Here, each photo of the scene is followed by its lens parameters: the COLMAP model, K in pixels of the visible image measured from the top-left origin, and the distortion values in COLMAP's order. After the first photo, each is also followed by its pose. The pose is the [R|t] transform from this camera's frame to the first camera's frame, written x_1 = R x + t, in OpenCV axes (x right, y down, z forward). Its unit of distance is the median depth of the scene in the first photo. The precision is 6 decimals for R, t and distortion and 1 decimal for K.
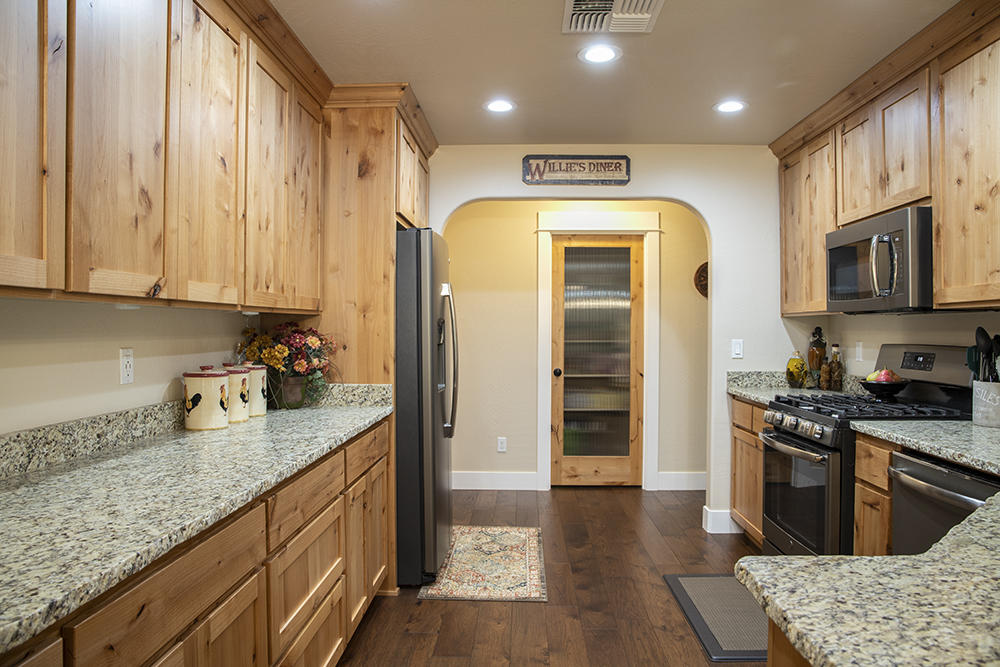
lens RADIAL K [[668.6, 0, 500.8], [0, 668.6, 334.0], [0, 0, 1]] dist [-0.083333, 0.031384]
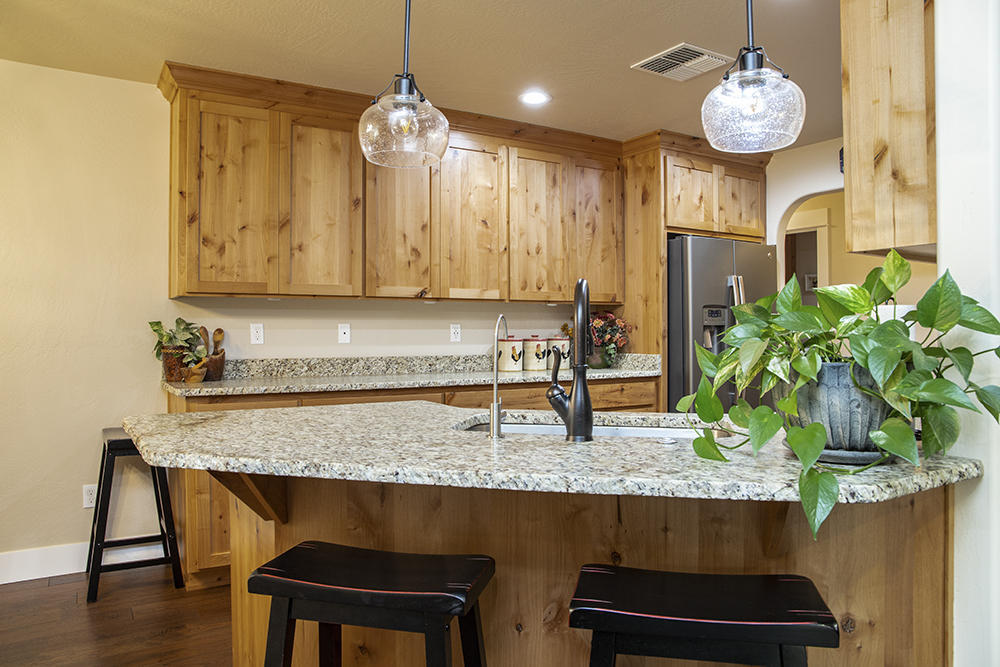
lens RADIAL K [[647.4, 0, 497.4], [0, 647.4, 330.4], [0, 0, 1]] dist [-0.048085, -0.000809]
pose [[0.598775, -0.005563, -0.800898, 1.069566], [0.000168, 0.999977, -0.006820, 0.054975], [0.800918, 0.003949, 0.598762, -0.063449]]
